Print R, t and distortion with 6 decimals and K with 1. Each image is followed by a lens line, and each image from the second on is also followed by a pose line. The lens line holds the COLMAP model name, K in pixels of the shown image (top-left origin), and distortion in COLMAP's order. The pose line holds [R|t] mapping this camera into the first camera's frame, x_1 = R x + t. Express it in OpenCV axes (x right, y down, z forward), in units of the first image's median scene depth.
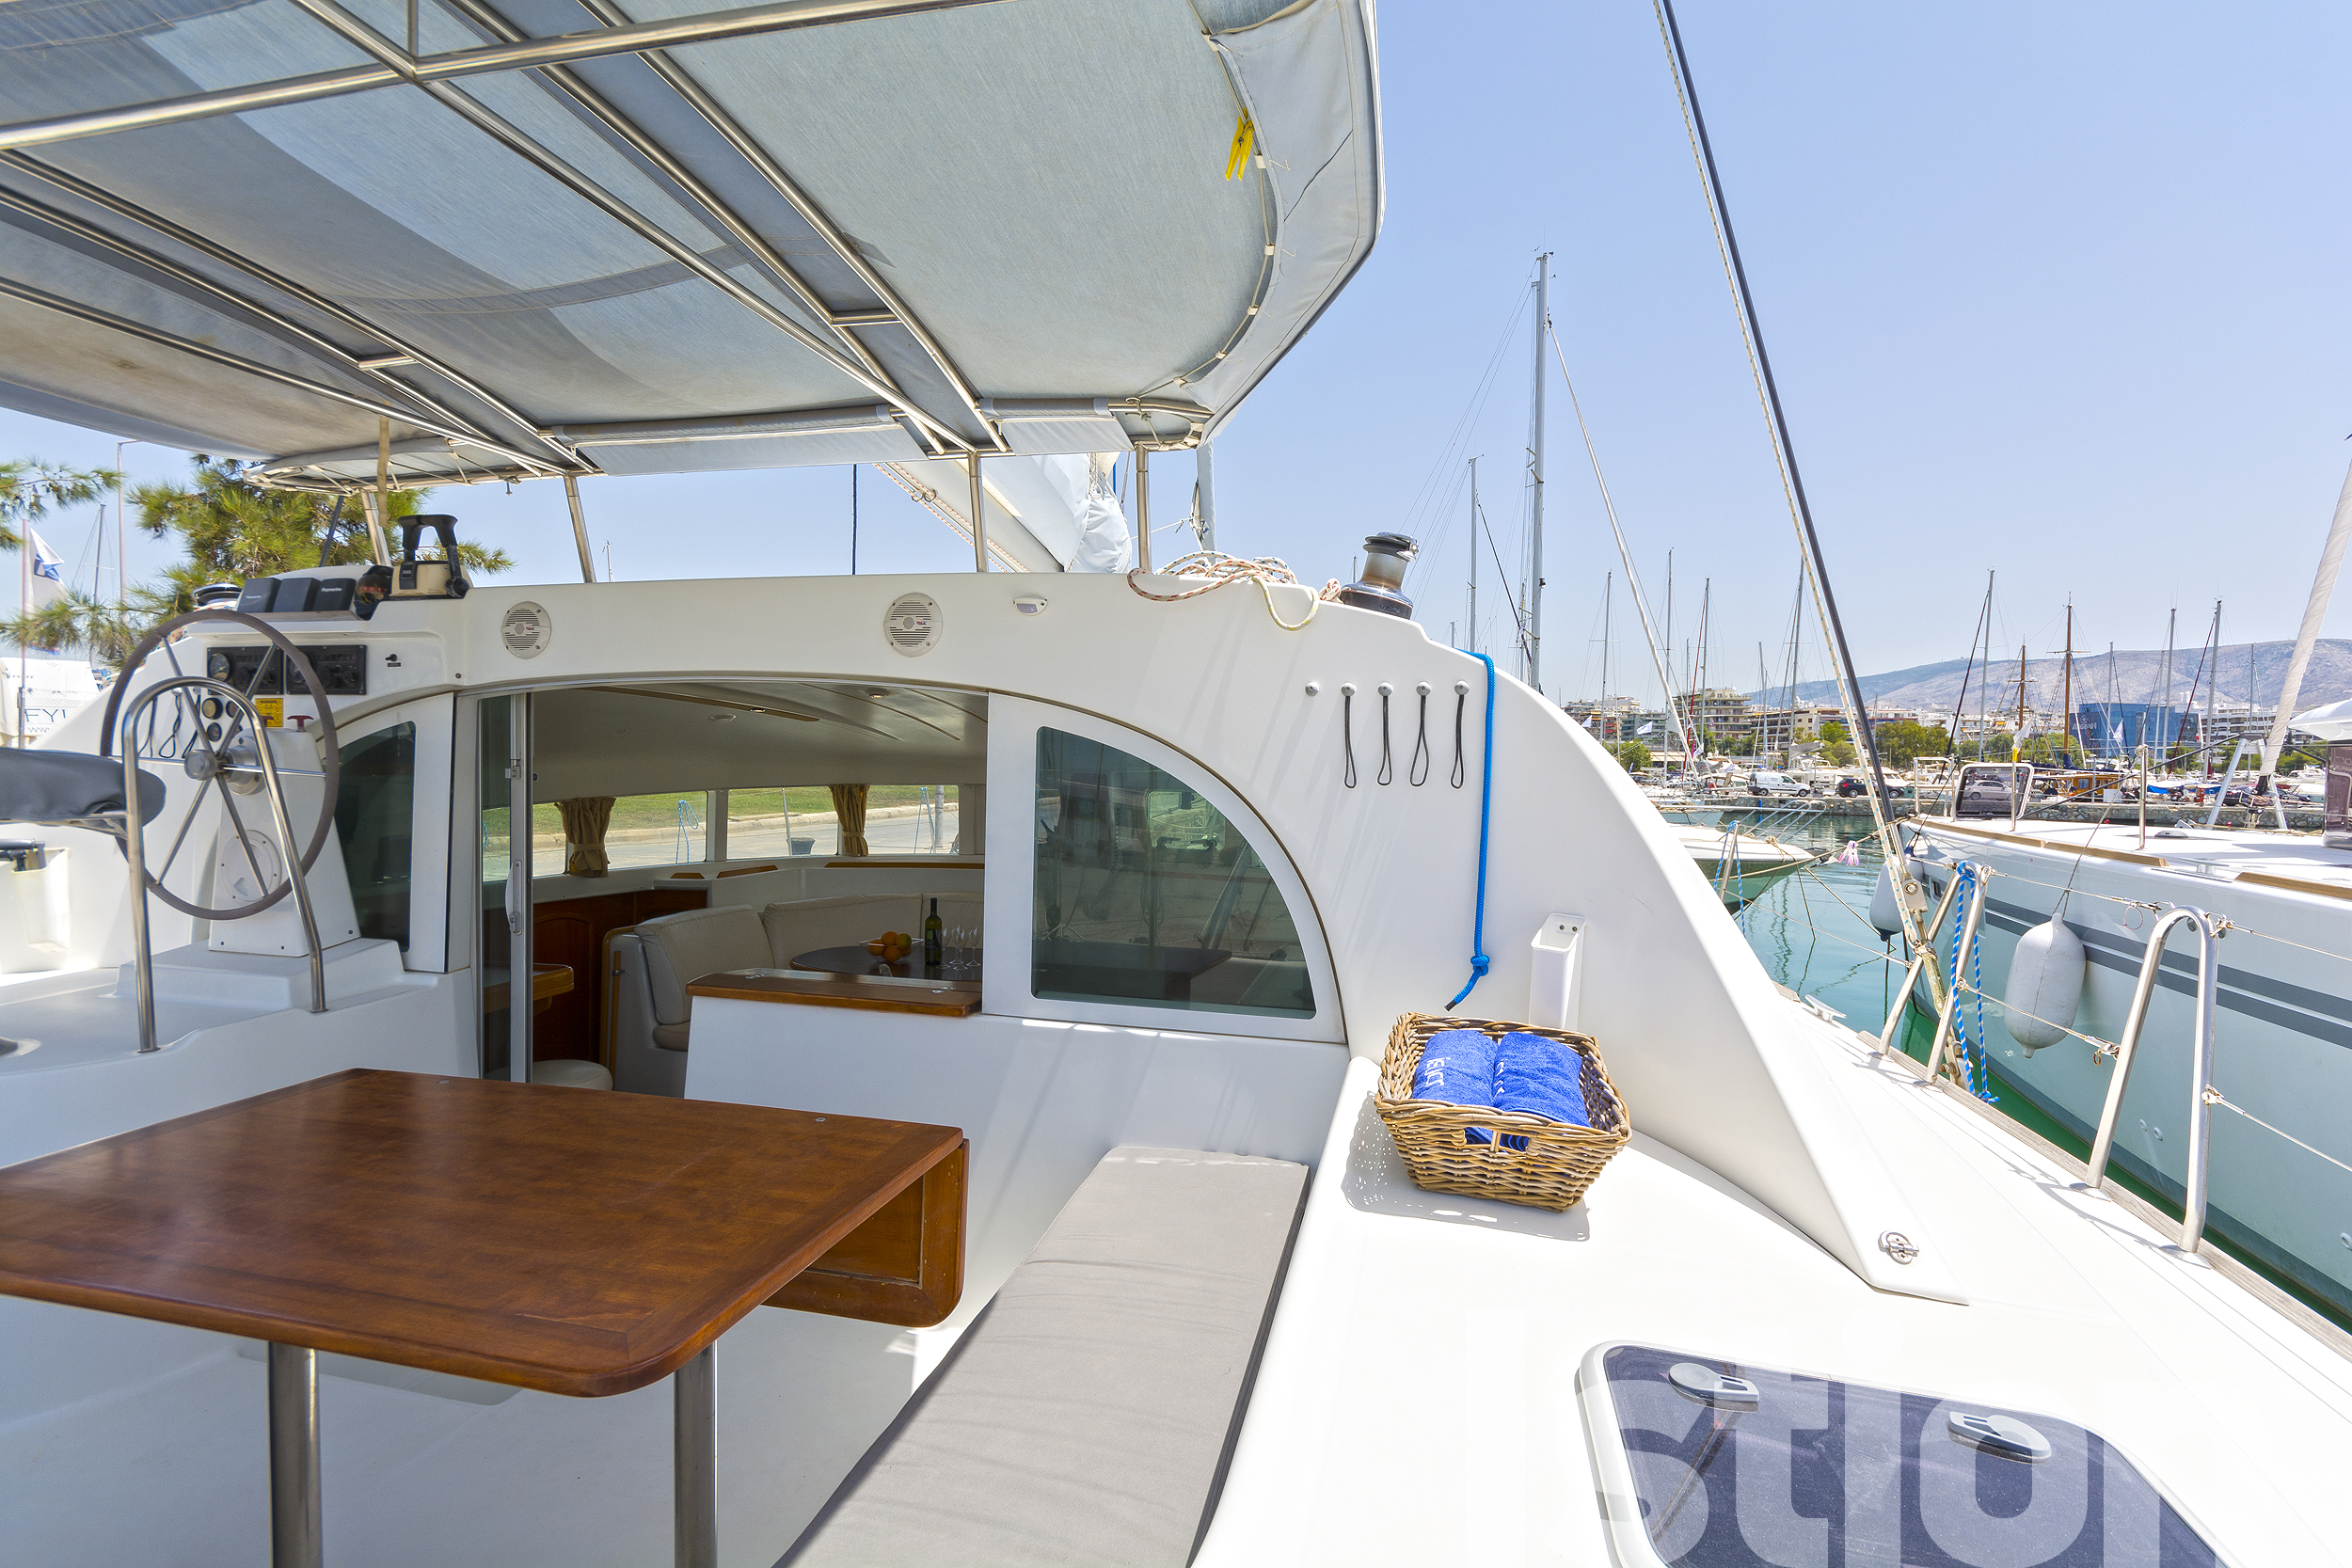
lens RADIAL K [[1021.6, 0, 1166.0], [0, 1021.6, 811.7], [0, 0, 1]] dist [-0.000510, 0.000122]
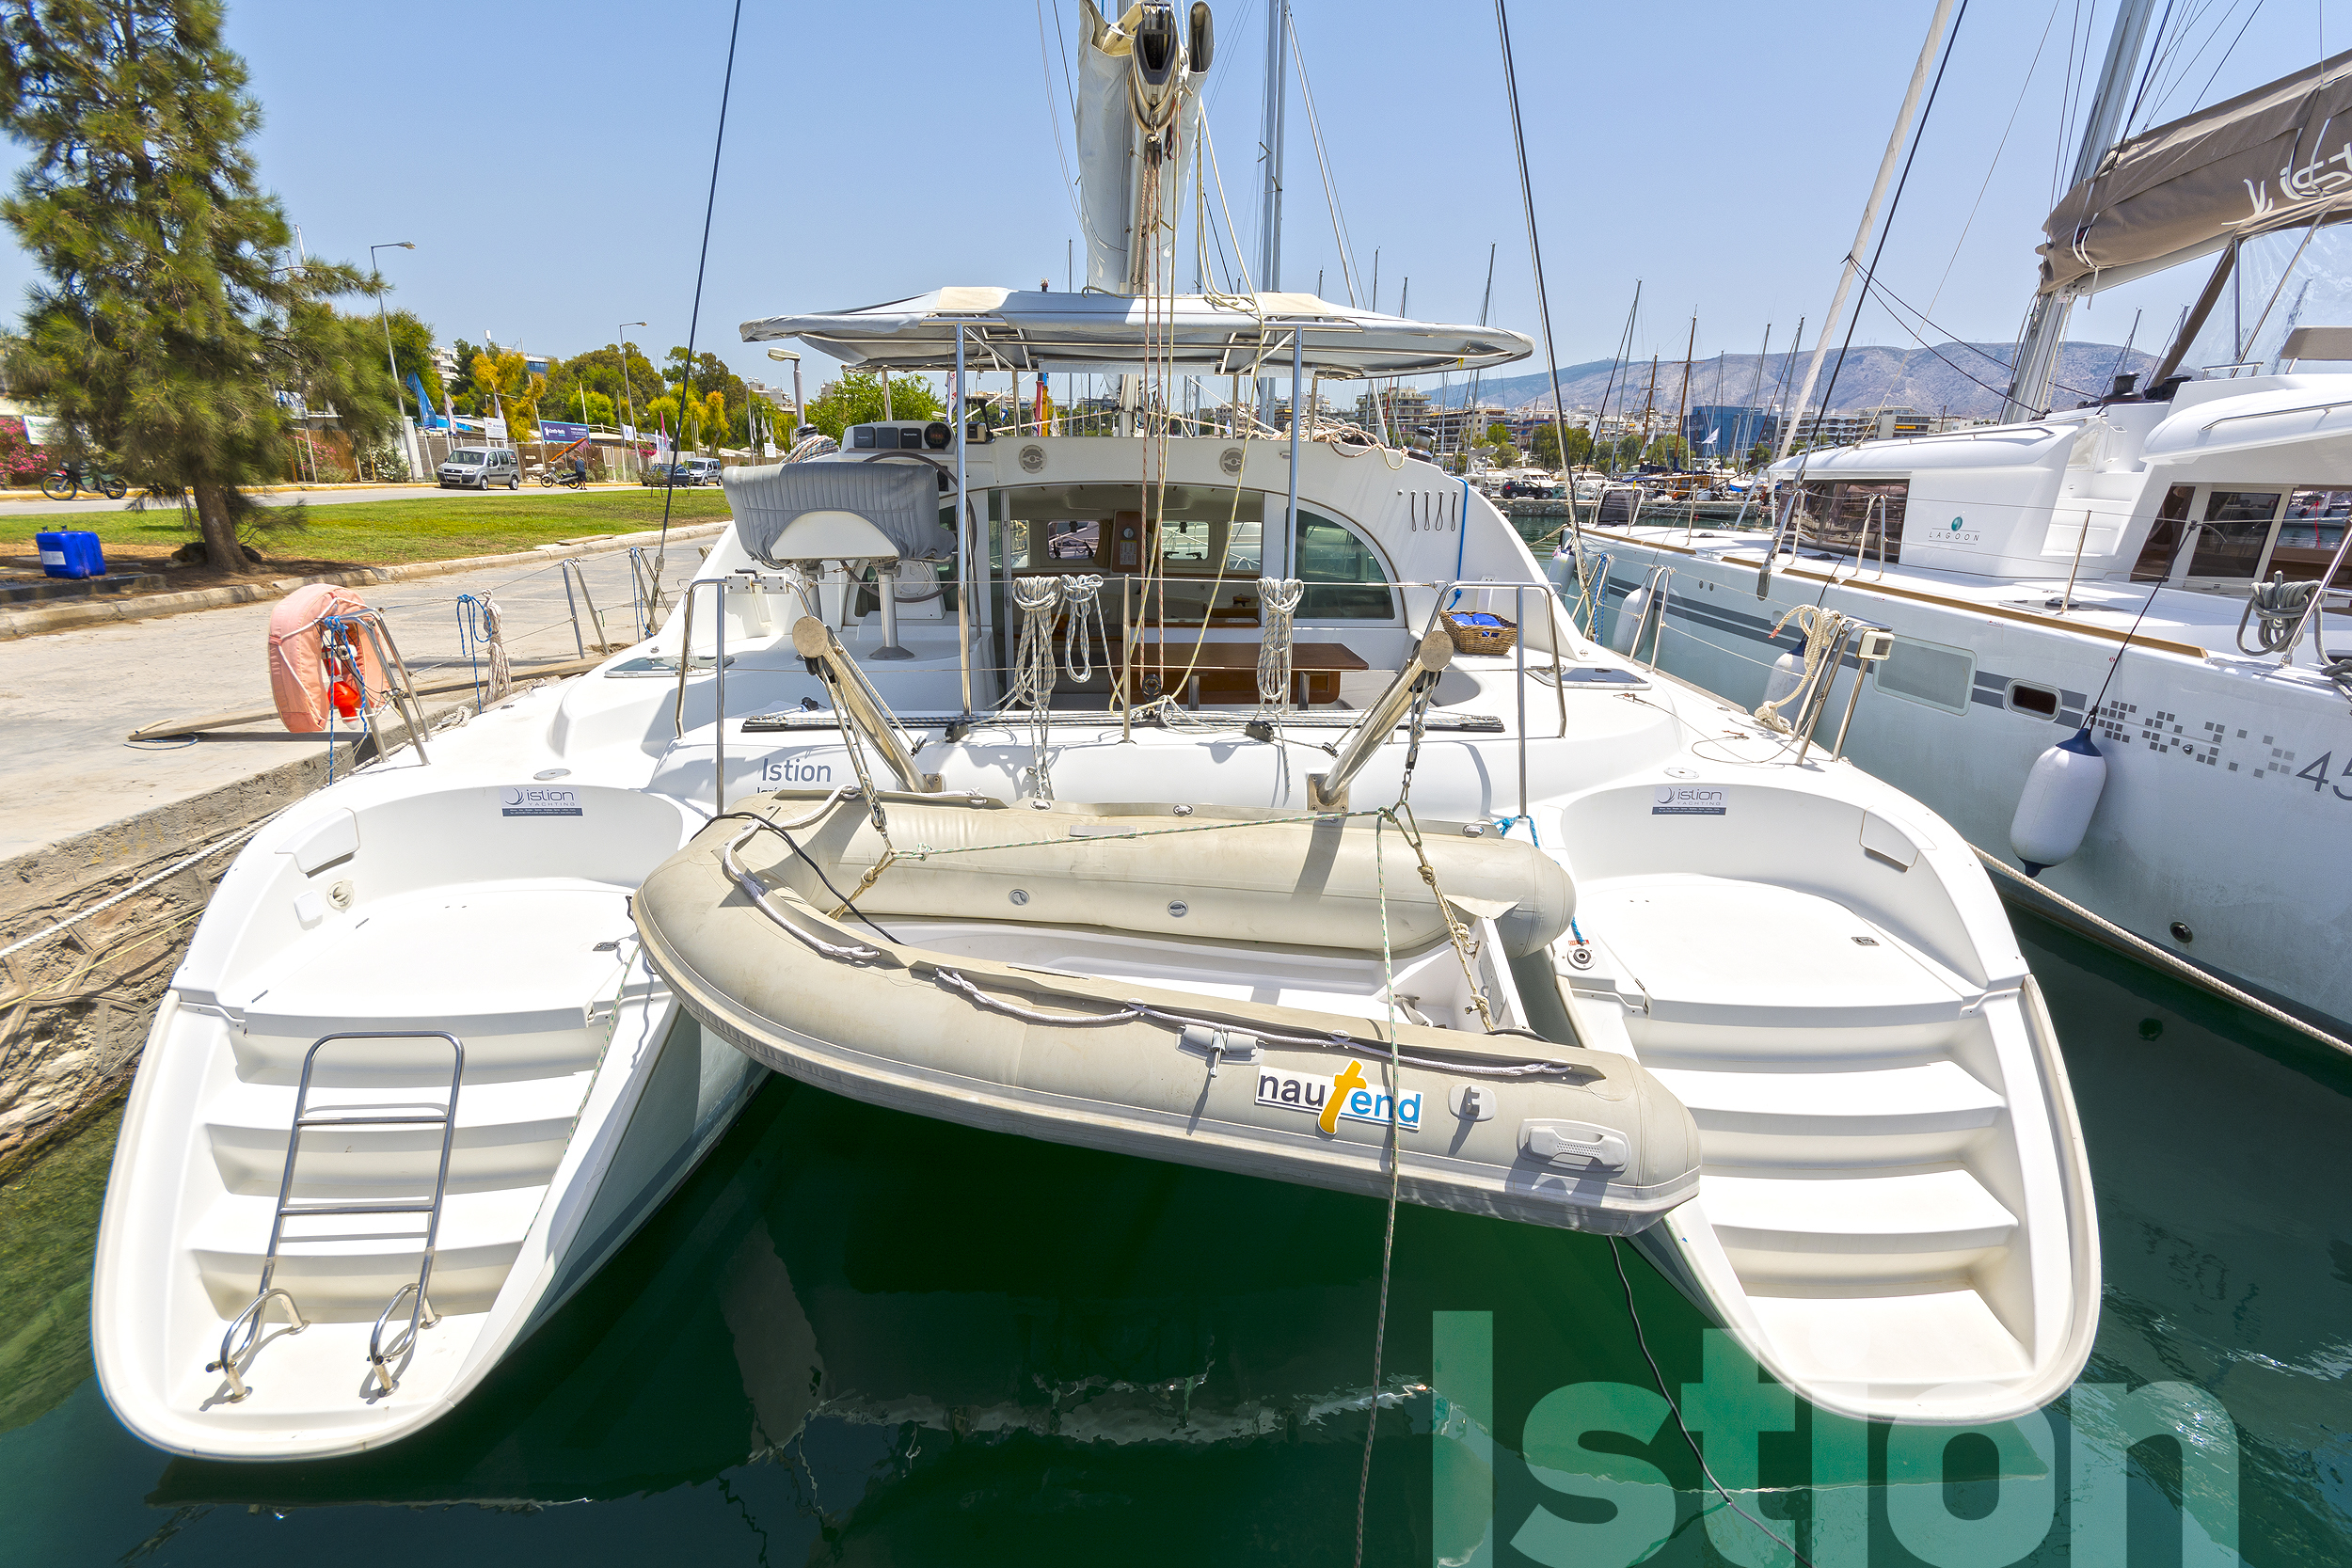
lens RADIAL K [[1013.8, 0, 1184.9], [0, 1013.8, 786.2], [0, 0, 1]] dist [0.002220, 0.000655]
pose [[0.958323, -0.088966, 0.271481, -0.356649], [0.017051, 0.966393, 0.256503, -0.022458], [-0.285177, -0.241183, 0.927634, -0.438245]]
